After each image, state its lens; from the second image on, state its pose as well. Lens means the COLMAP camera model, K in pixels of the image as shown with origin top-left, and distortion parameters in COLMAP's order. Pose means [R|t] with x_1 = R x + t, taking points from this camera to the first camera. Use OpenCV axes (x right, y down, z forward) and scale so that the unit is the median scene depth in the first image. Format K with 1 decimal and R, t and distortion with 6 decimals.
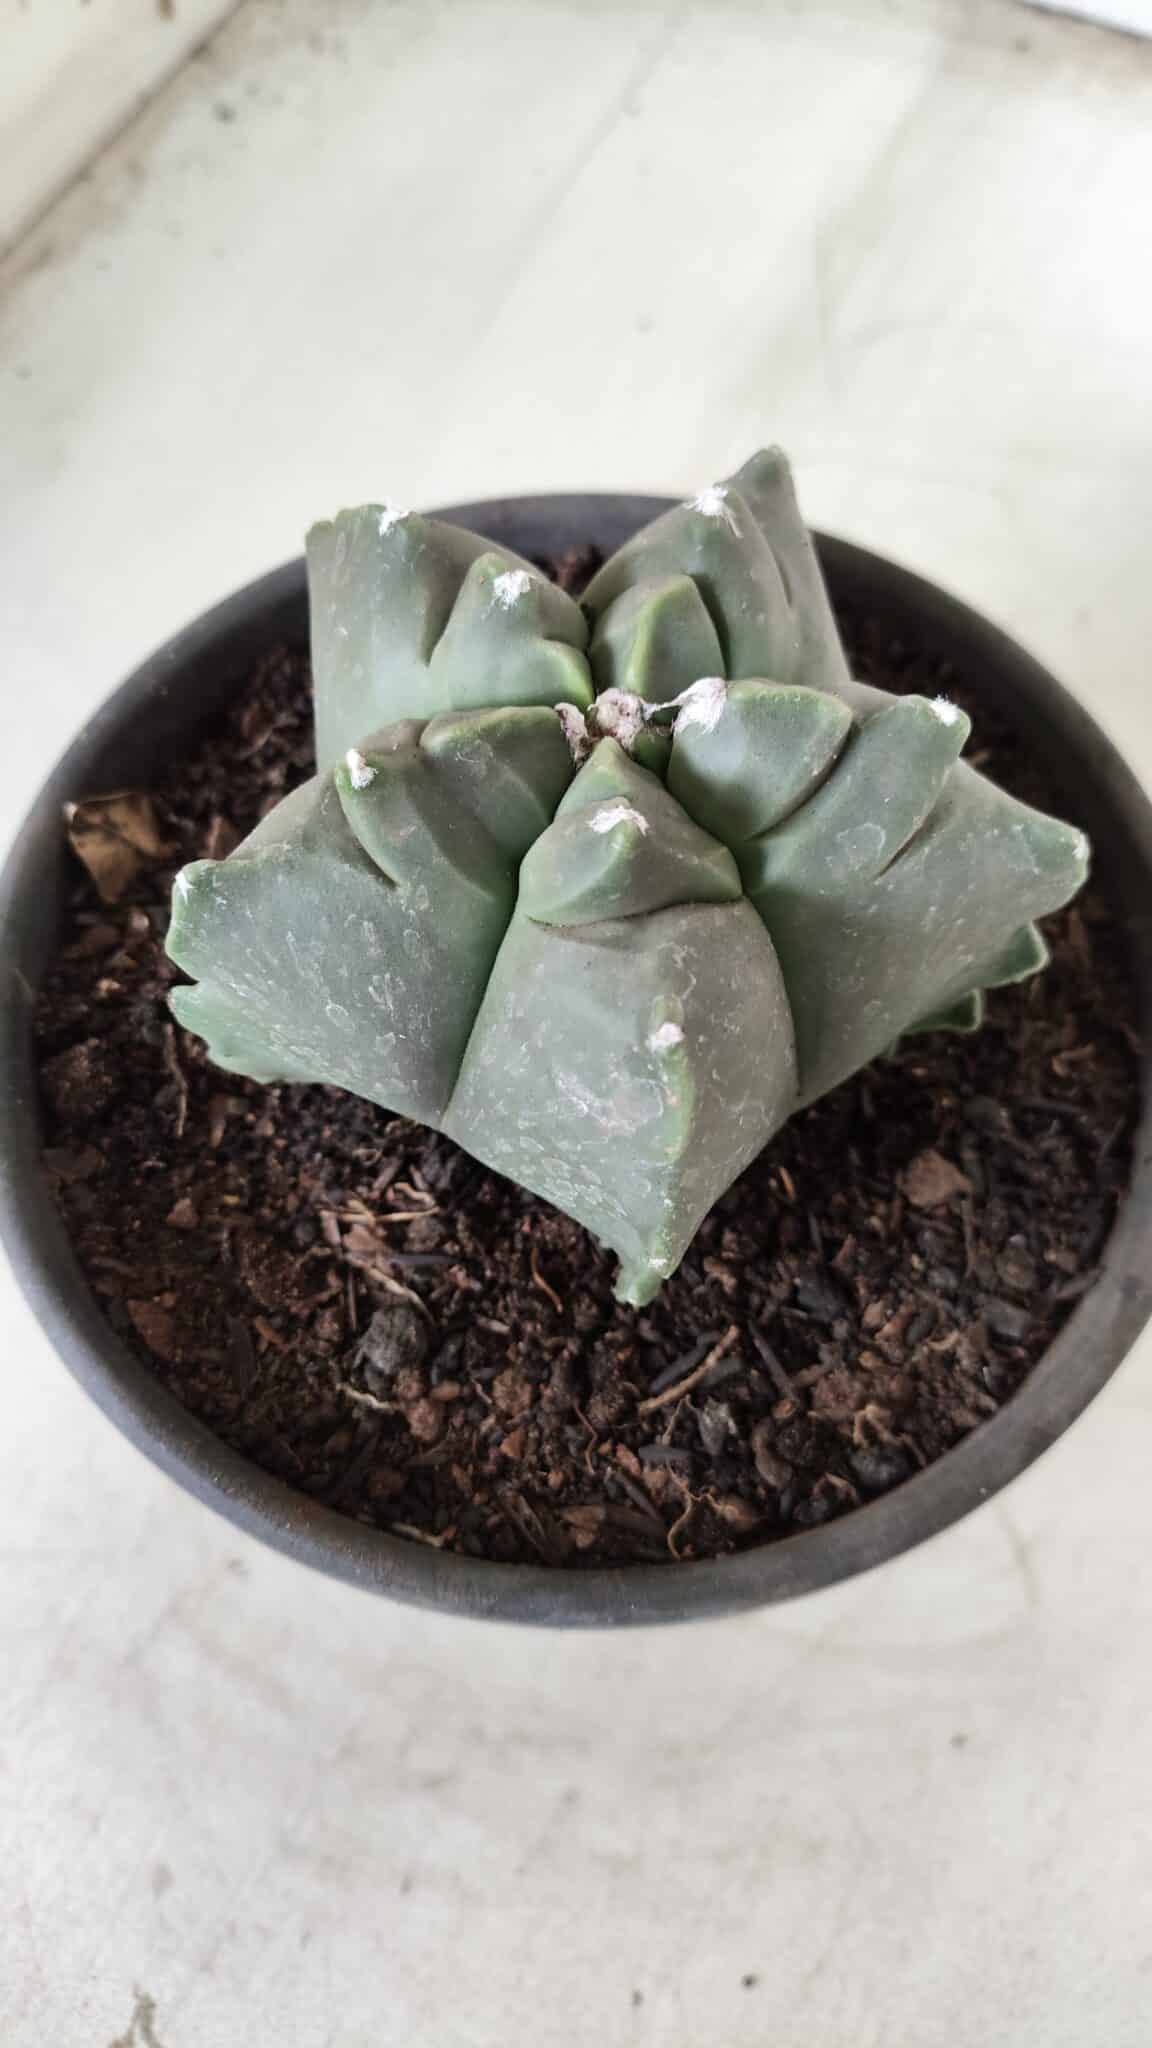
lens RADIAL K [[1561.1, 0, 576.0], [0, 1561.1, 1024.0], [0, 0, 1]] dist [-0.002242, -0.002279]
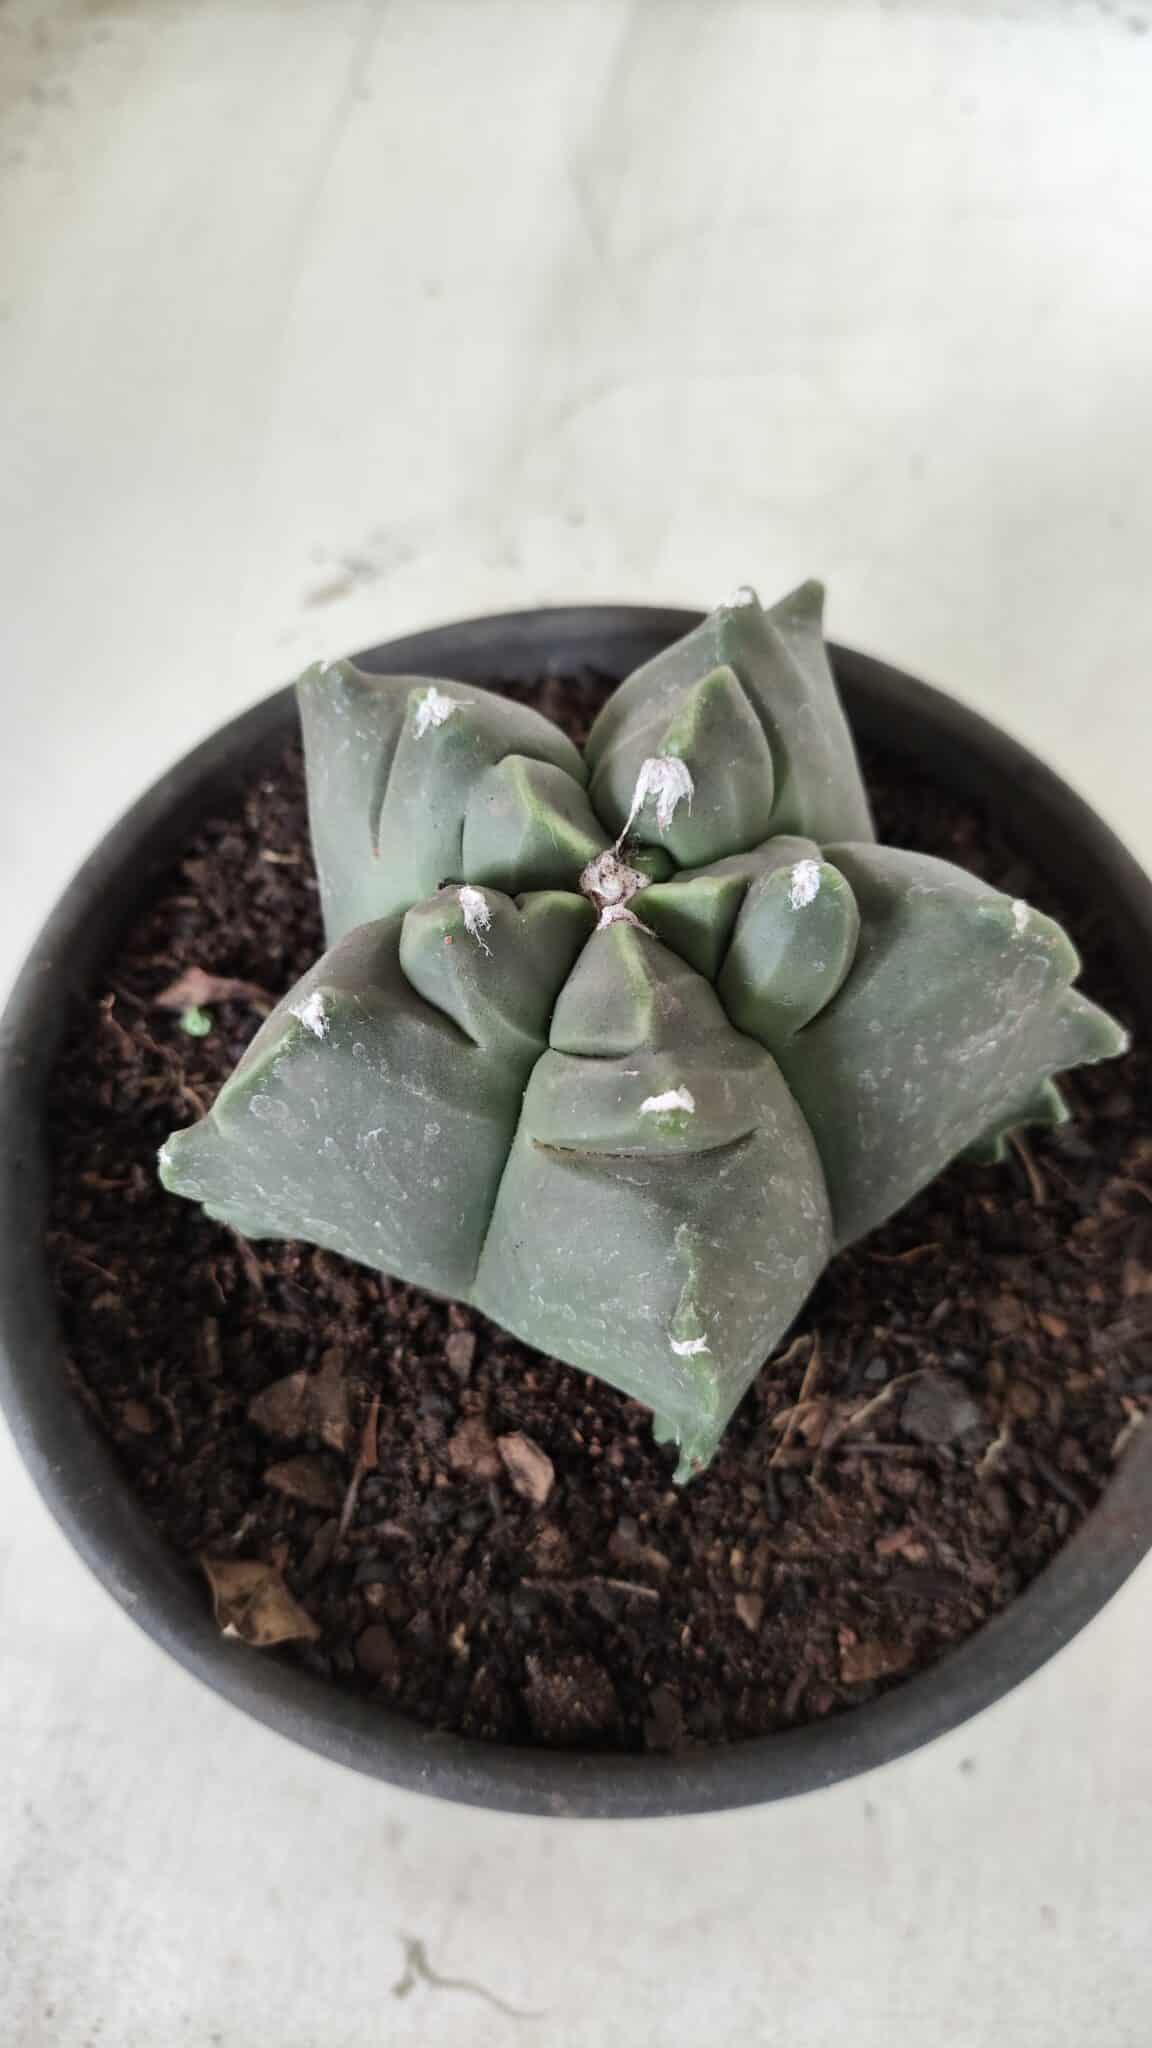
lens RADIAL K [[1561.1, 0, 576.0], [0, 1561.1, 1024.0], [0, 0, 1]] dist [-0.002242, -0.002279]
pose [[0.277593, -0.881742, 0.381410, -0.339172], [0.894482, 0.382059, 0.232233, -0.324048], [-0.350491, 0.276698, 0.894759, 0.125697]]
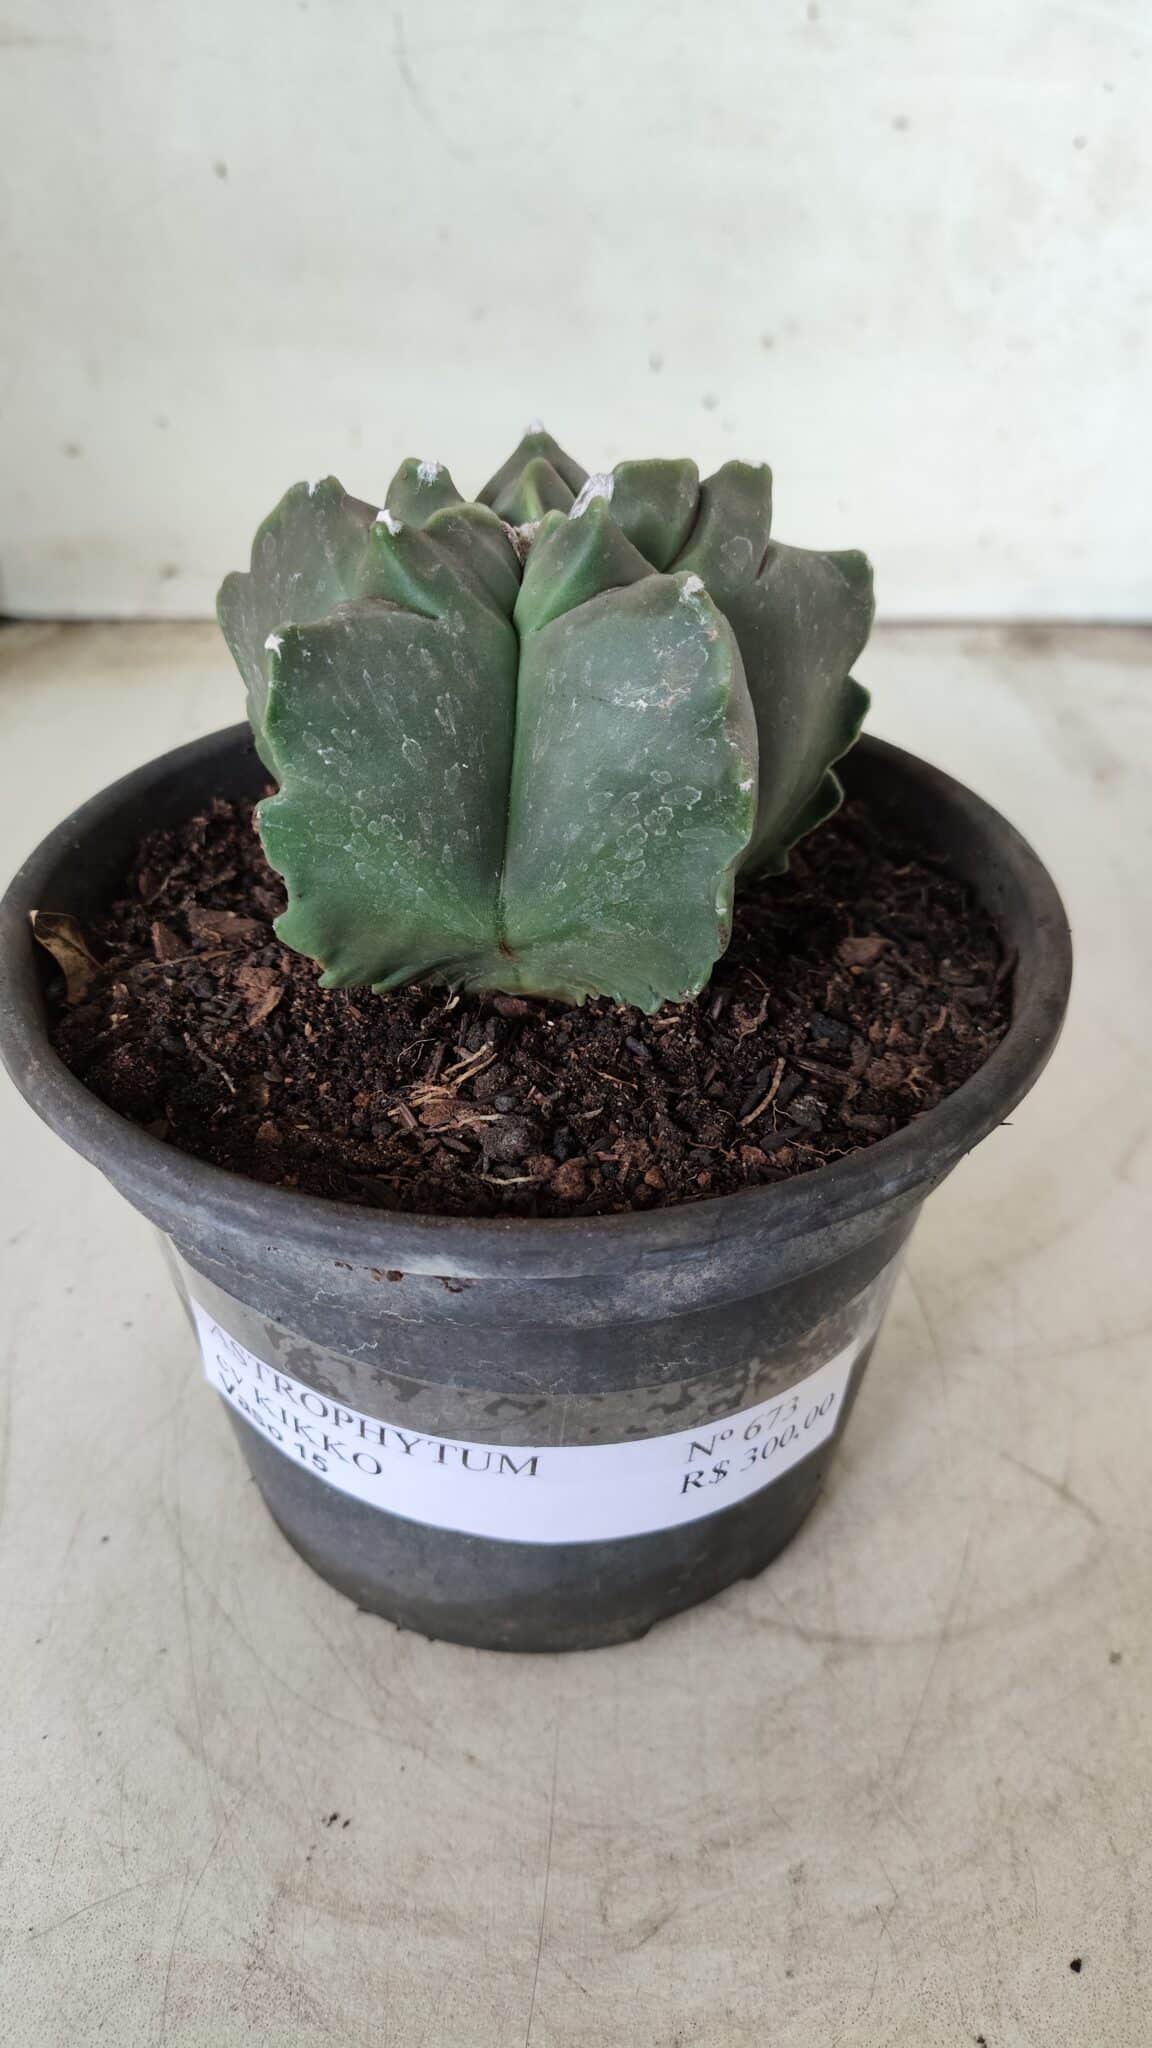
lens RADIAL K [[1540.1, 0, 576.0], [0, 1540.1, 1024.0], [0, 0, 1]] dist [-0.000804, -0.002640]
pose [[0.906649, -0.259689, 0.332491, -0.399299], [0.386128, 0.828311, -0.405964, 0.572239], [-0.169982, 0.496451, 0.851260, 0.059645]]
